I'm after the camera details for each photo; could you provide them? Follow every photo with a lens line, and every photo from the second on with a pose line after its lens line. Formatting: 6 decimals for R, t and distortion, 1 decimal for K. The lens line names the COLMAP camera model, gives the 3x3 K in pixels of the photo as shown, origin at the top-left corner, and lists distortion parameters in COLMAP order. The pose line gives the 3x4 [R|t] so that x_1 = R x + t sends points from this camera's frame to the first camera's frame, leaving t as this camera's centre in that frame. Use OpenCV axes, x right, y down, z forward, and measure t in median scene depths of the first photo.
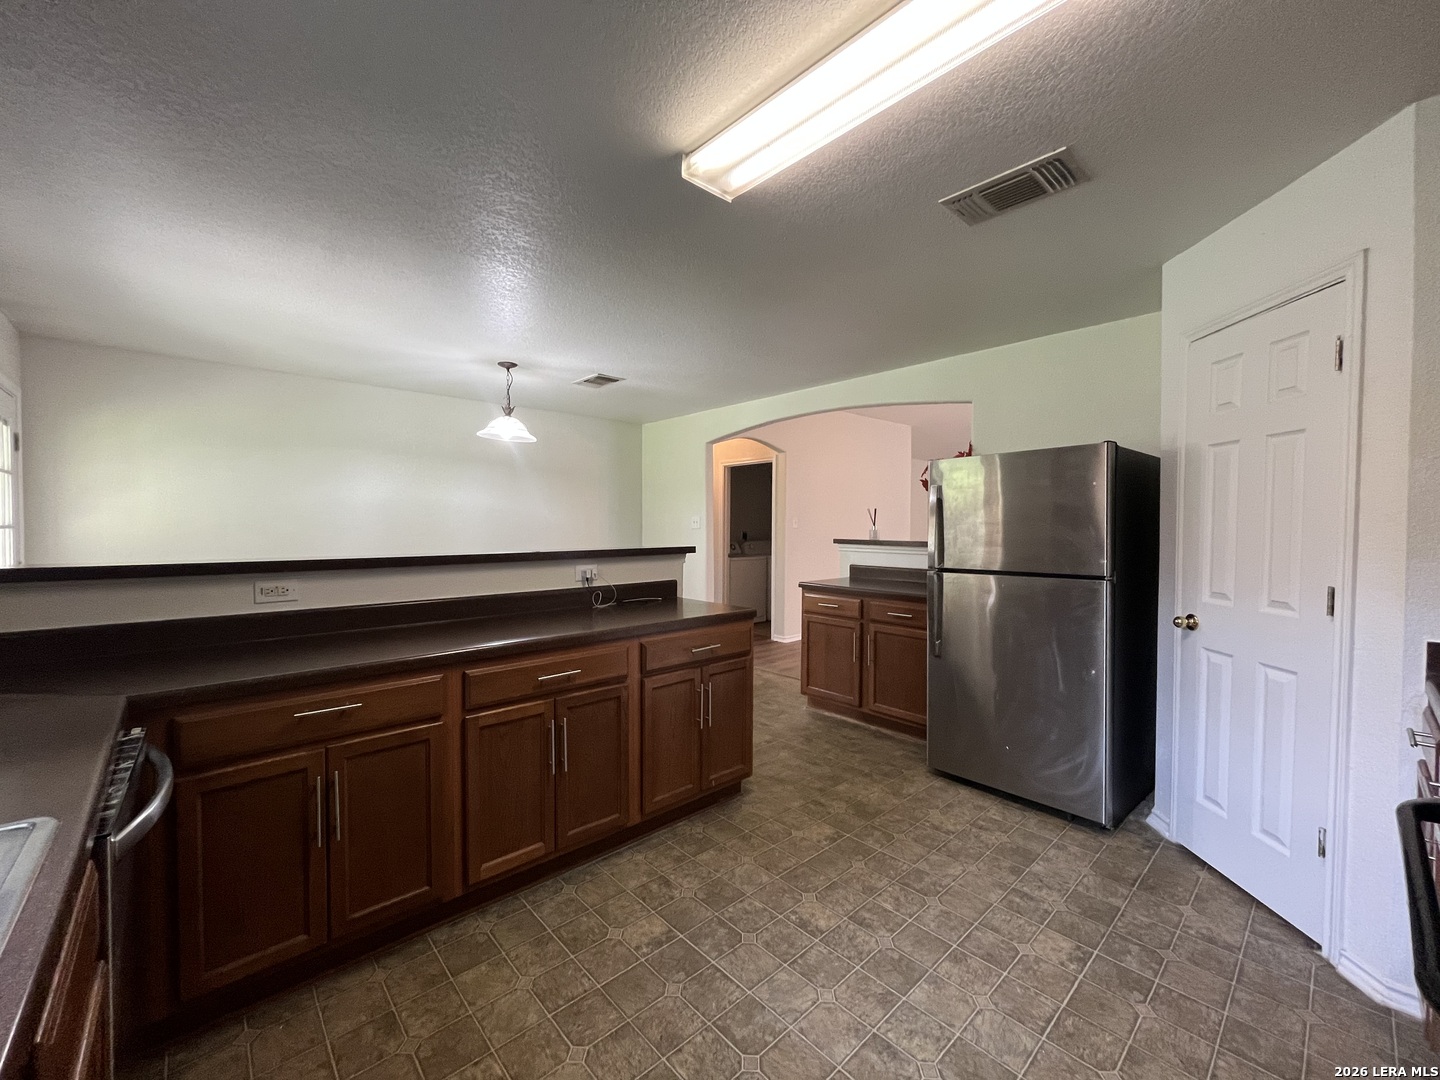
lens RADIAL K [[582.8, 0, 714.5], [0, 582.8, 539.5], [0, 0, 1]] dist [-0.002517, 0.000382]
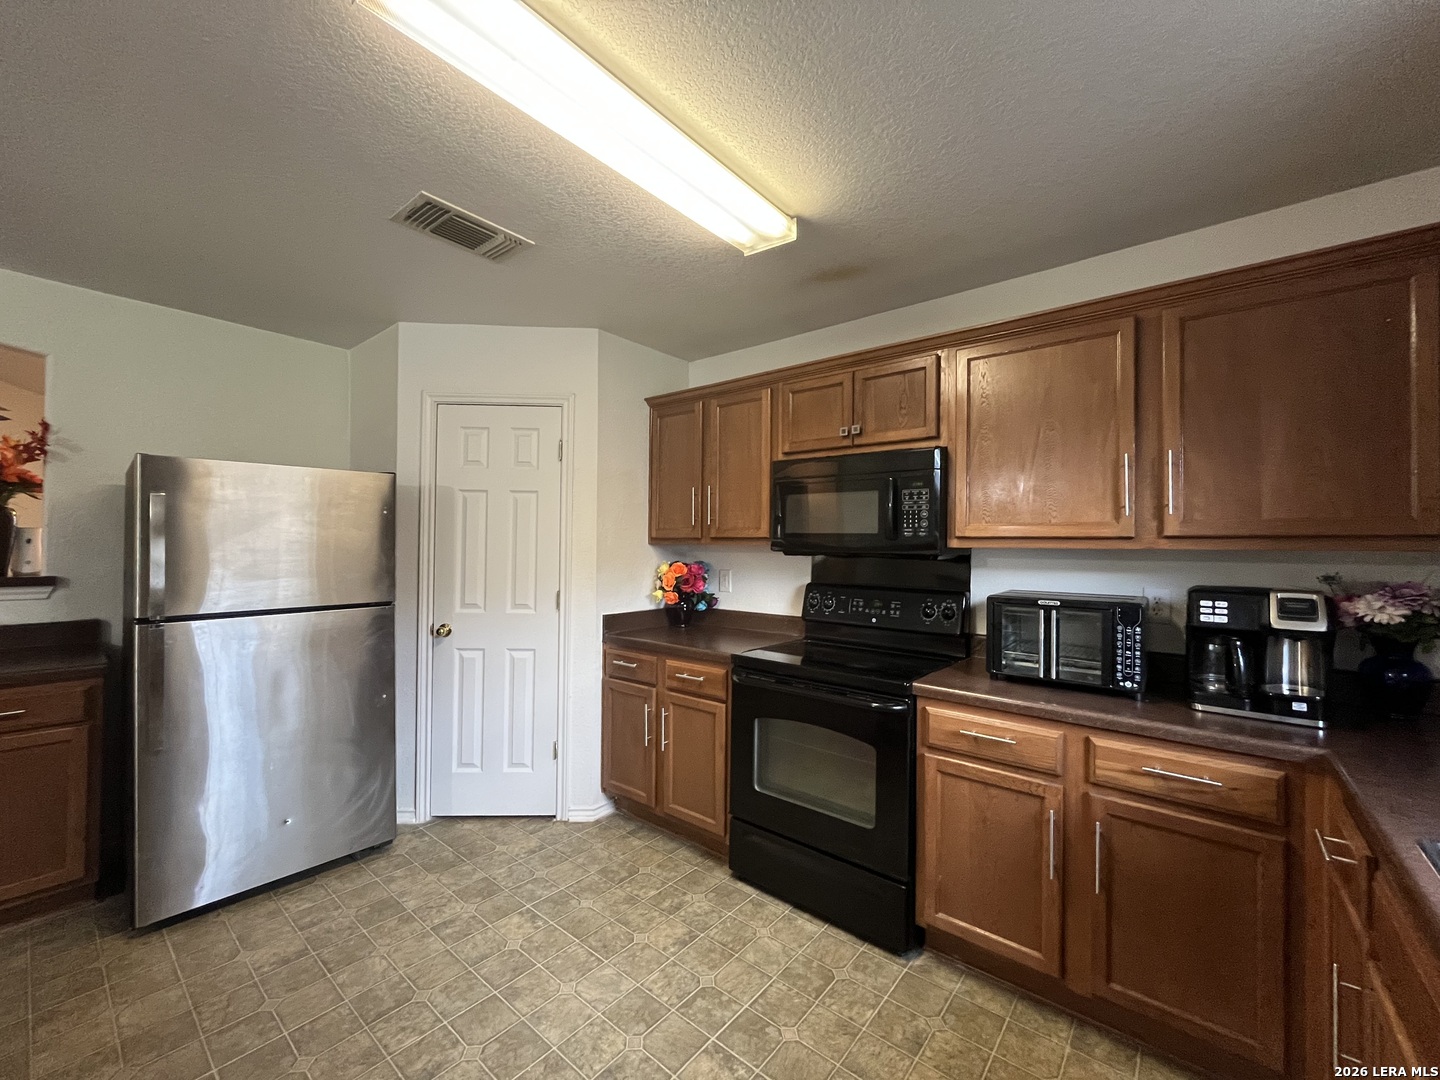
lens RADIAL K [[582.8, 0, 714.5], [0, 582.8, 539.5], [0, 0, 1]] dist [-0.002517, 0.000382]
pose [[-0.137355, 0.005424, 0.990507, -0.578091], [0.013250, 0.999906, -0.003638, -0.046843], [-0.990433, 0.012625, -0.137414, 0.729718]]
